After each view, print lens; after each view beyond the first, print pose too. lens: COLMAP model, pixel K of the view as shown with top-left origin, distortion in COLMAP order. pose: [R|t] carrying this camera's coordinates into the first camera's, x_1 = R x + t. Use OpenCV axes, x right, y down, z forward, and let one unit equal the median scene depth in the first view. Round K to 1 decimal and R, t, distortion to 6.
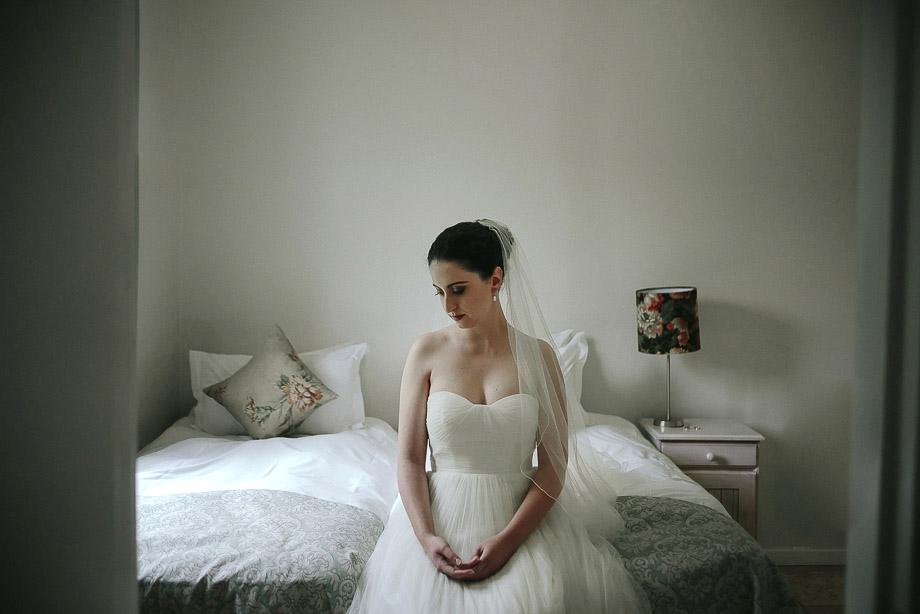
lens RADIAL K [[925.6, 0, 457.8], [0, 925.6, 300.7], [0, 0, 1]] dist [-0.011385, 0.000000]
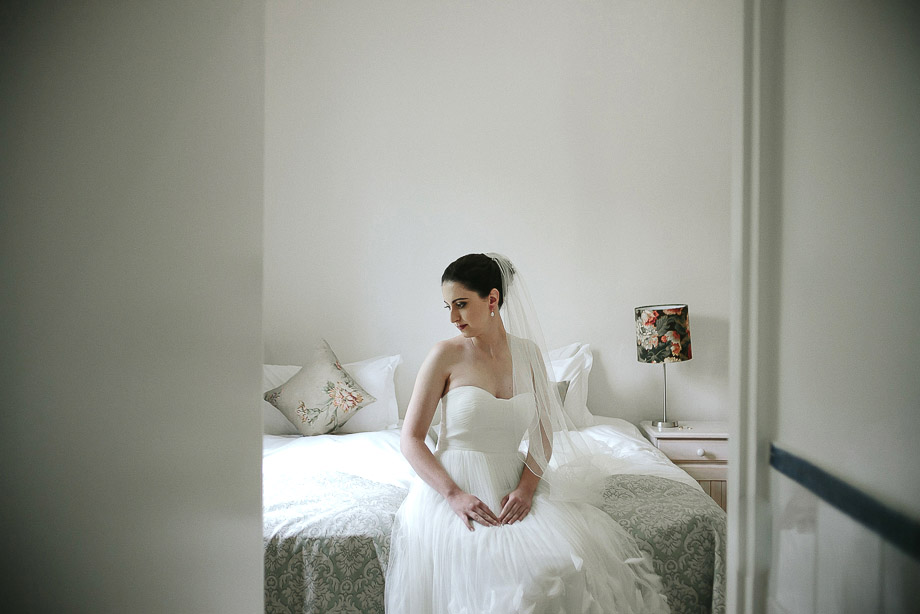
lens RADIAL K [[925.6, 0, 462.7], [0, 925.6, 309.6], [0, 0, 1]] dist [-0.011385, 0.000000]
pose [[0.999723, -0.007282, -0.022381, 0.006381], [0.006928, 0.999850, -0.015855, 0.009199], [0.022493, 0.015695, 0.999624, -0.167509]]
